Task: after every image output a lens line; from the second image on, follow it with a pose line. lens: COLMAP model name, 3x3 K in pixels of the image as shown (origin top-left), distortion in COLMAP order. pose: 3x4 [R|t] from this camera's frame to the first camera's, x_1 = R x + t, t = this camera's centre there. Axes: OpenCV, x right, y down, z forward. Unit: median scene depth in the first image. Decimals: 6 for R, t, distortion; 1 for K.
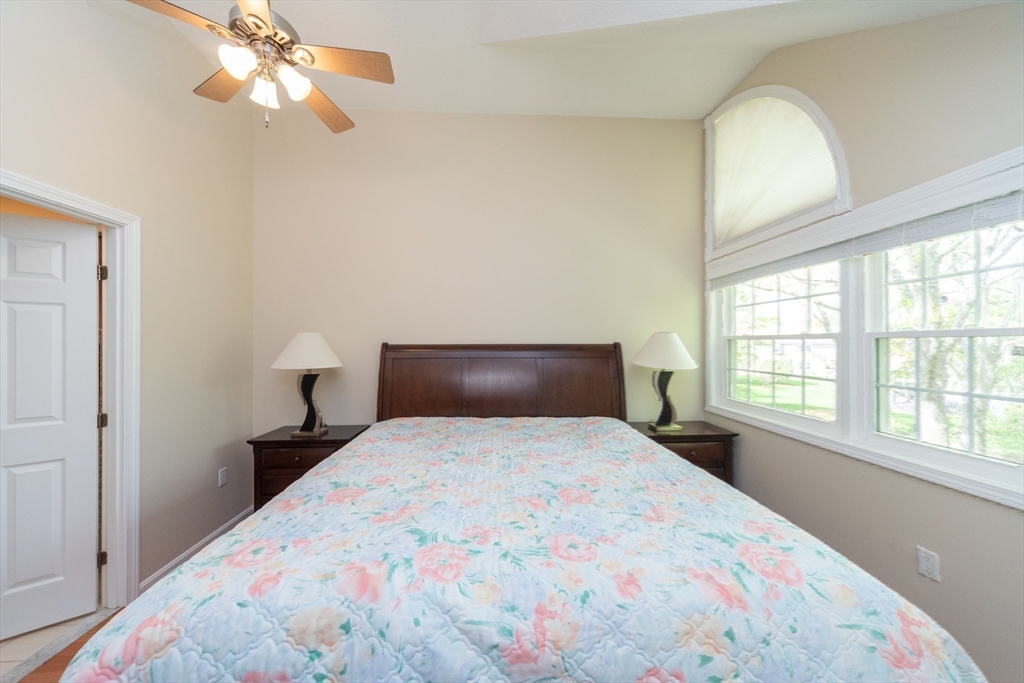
lens RADIAL K [[355.5, 0, 508.9], [0, 355.5, 344.6], [0, 0, 1]] dist [0.003673, 0.000083]
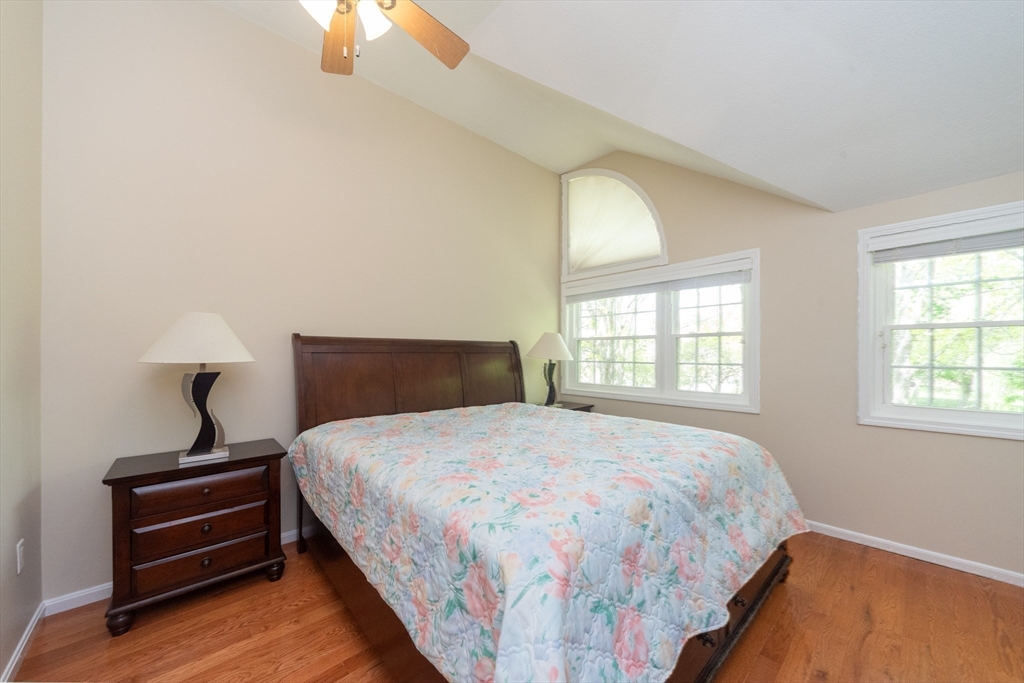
lens RADIAL K [[368.5, 0, 510.4], [0, 368.5, 359.6], [0, 0, 1]] dist [0.000713, 0.000012]
pose [[0.777487, -0.005232, 0.628877, -0.546484], [-0.000214, 0.999963, 0.008584, 0.051559], [-0.628899, -0.006809, 0.777457, 0.053632]]
